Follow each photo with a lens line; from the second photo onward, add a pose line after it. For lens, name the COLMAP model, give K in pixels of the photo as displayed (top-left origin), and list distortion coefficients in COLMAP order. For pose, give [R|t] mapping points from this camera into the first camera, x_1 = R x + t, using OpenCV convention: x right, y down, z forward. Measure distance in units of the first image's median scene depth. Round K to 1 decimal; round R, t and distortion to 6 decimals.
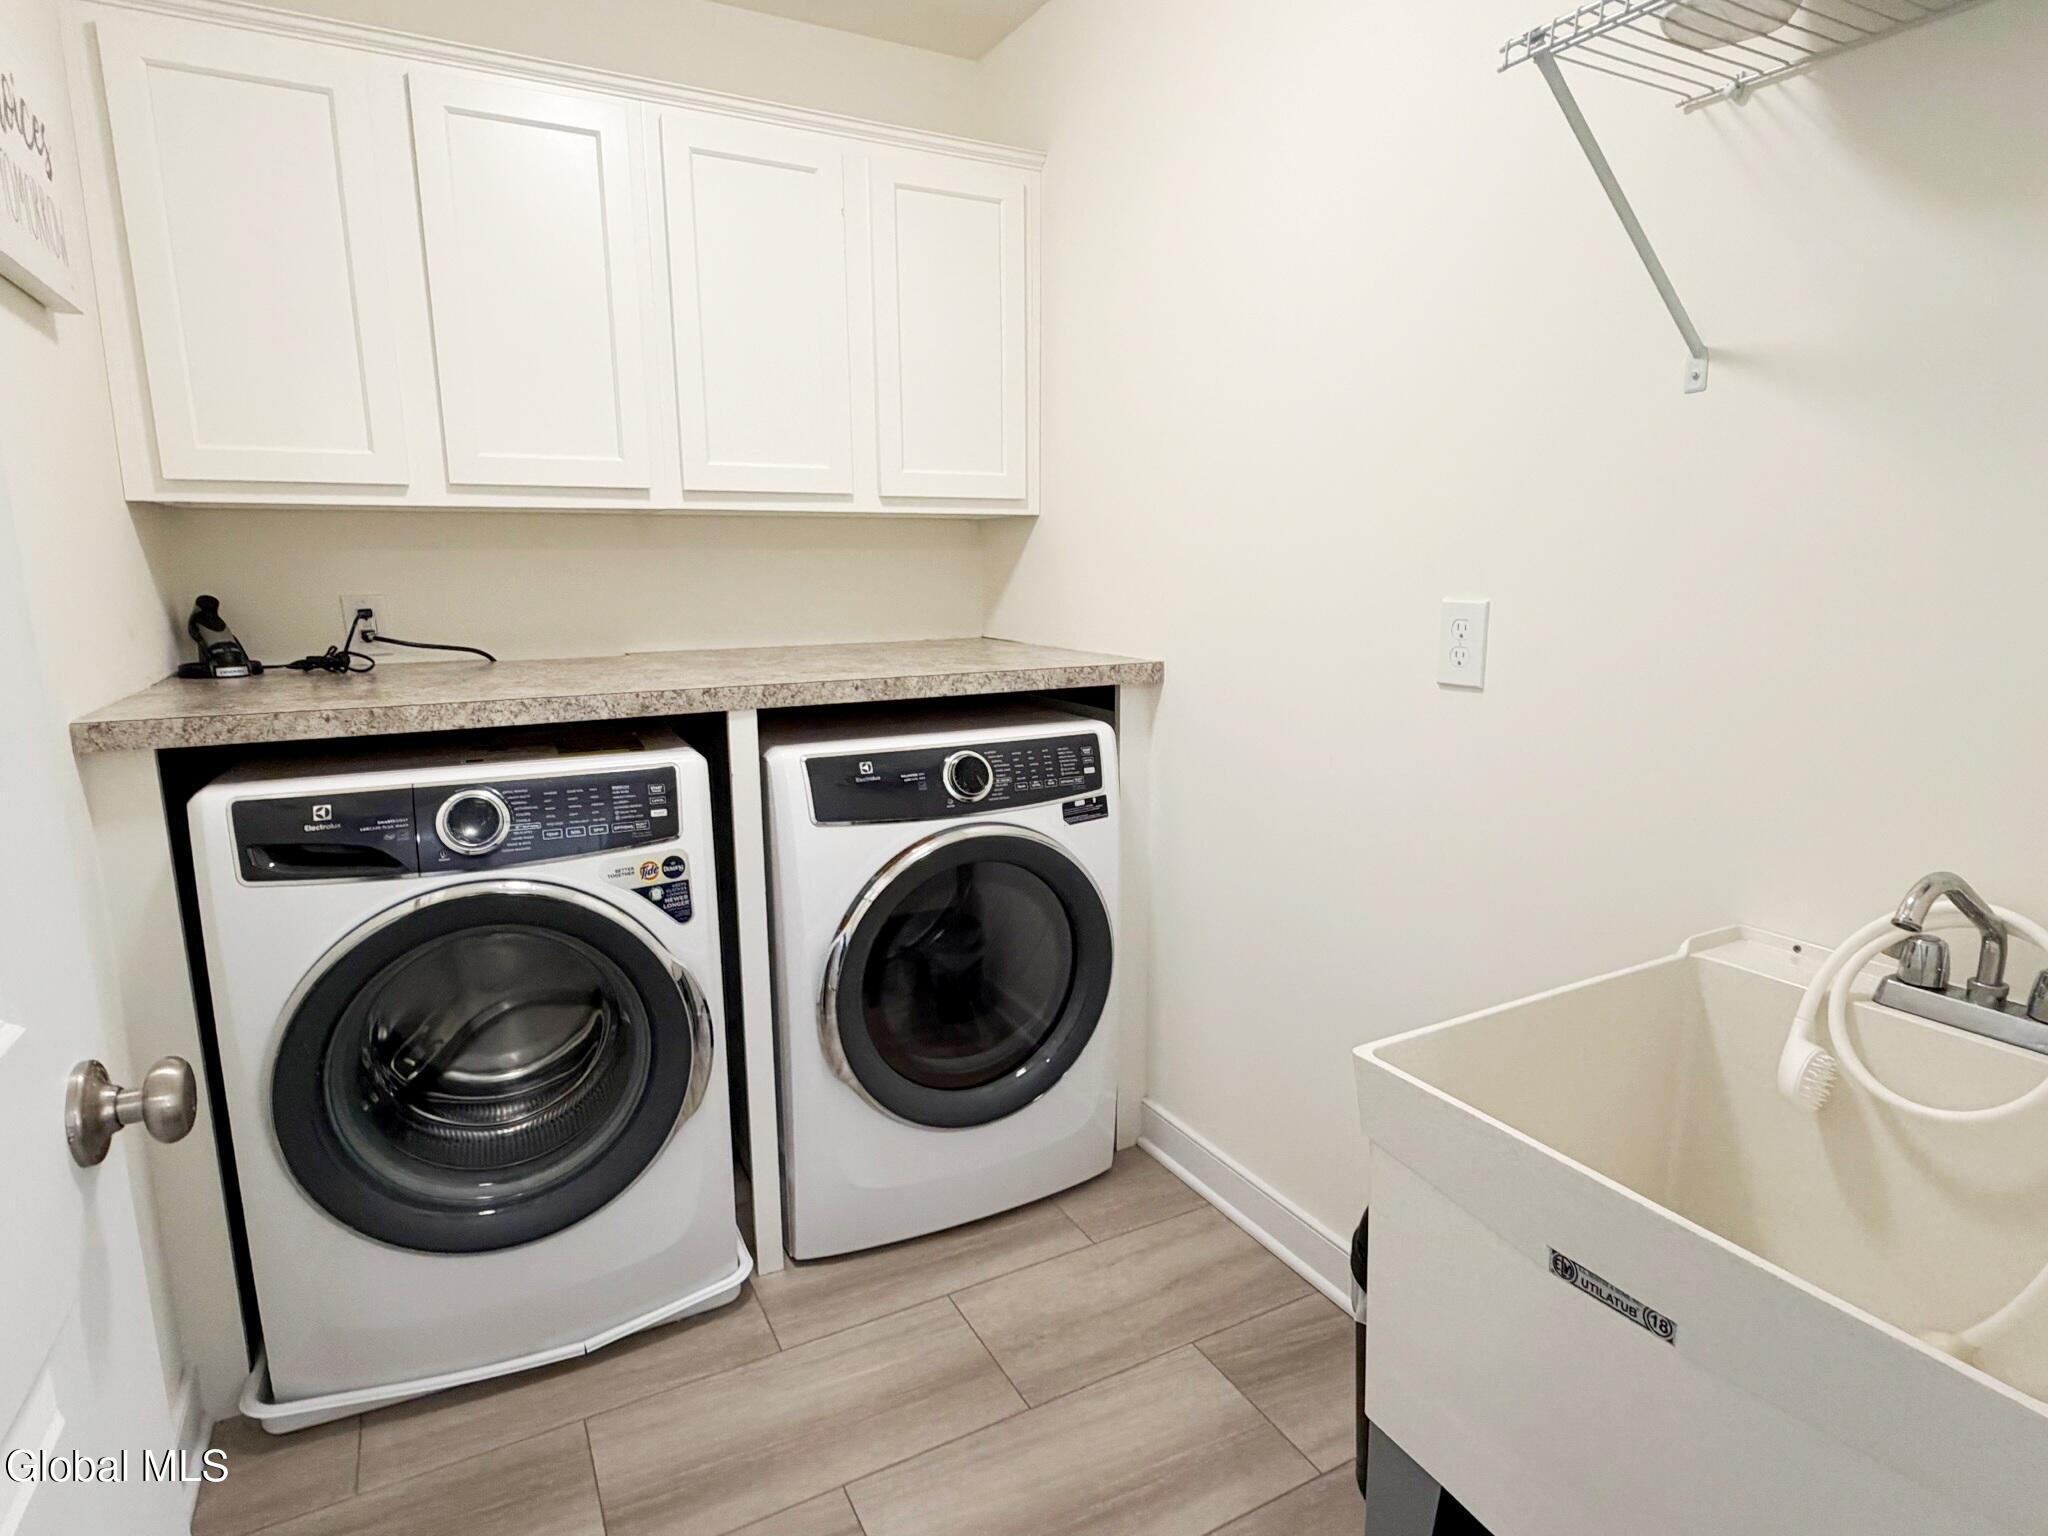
lens RADIAL K [[1115.1, 0, 1024.0], [0, 1115.1, 768.0], [0, 0, 1]] dist [-0.004634, 0.000025]
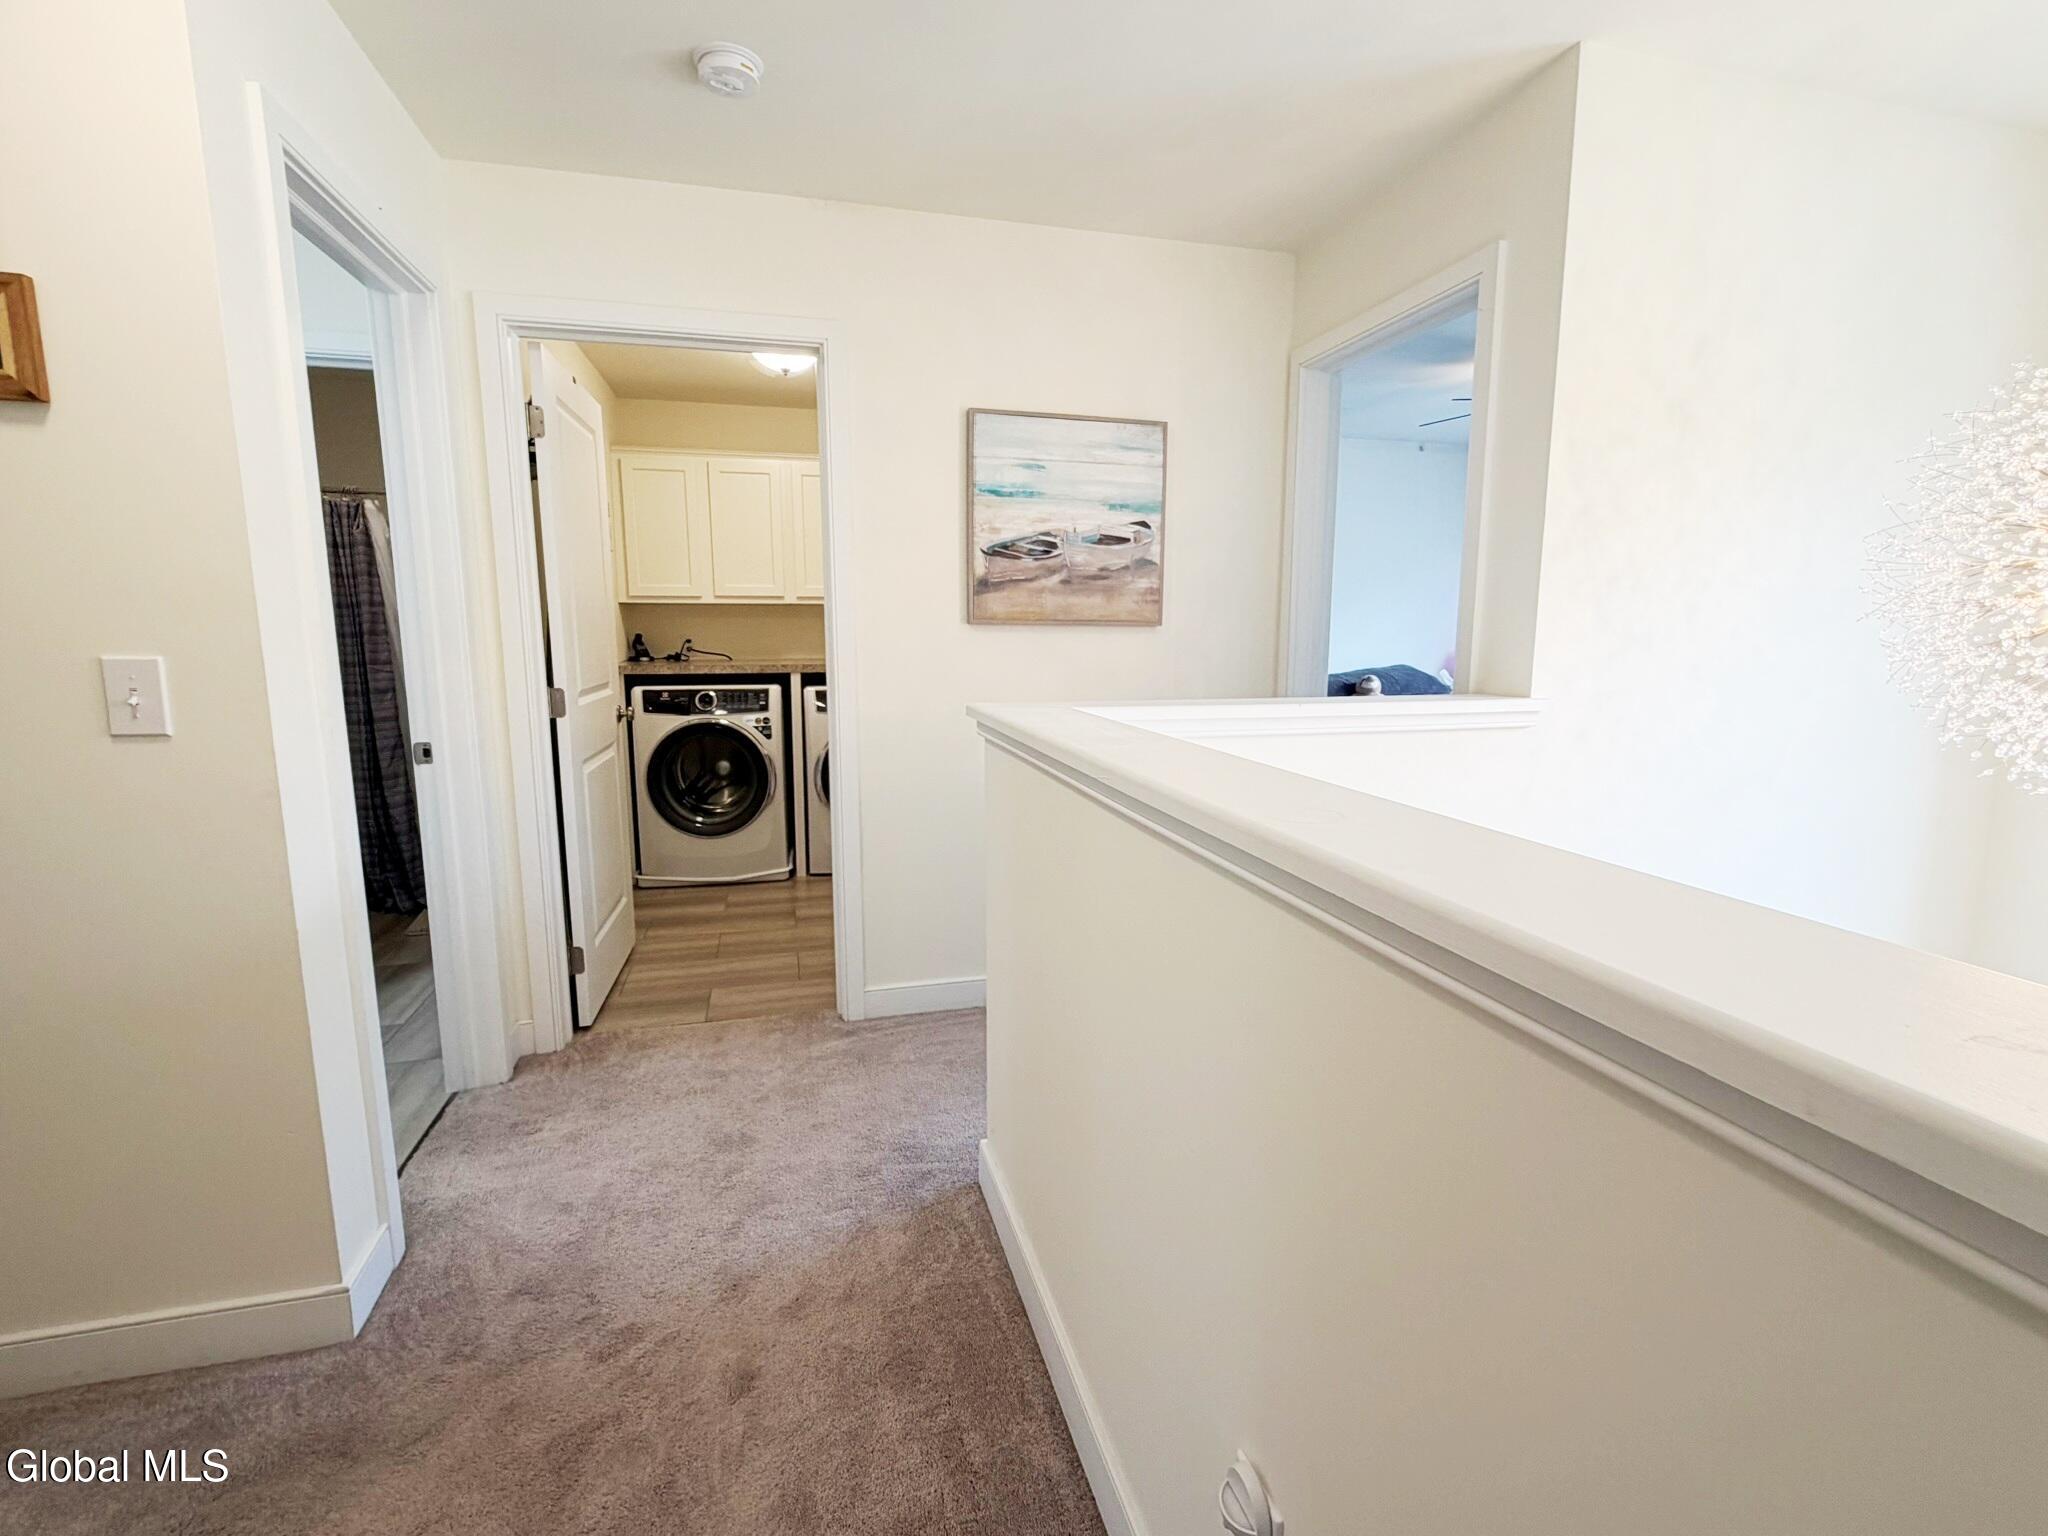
lens RADIAL K [[943.1, 0, 1024.0], [0, 943.1, 768.0], [0, 0, 1]] dist [0.000900, 0.000027]
pose [[0.972233, 0.042632, -0.230097, 0.959916], [-0.050396, 0.998338, -0.027970, 0.248912], [0.228522, 0.038790, 0.972766, -1.340332]]
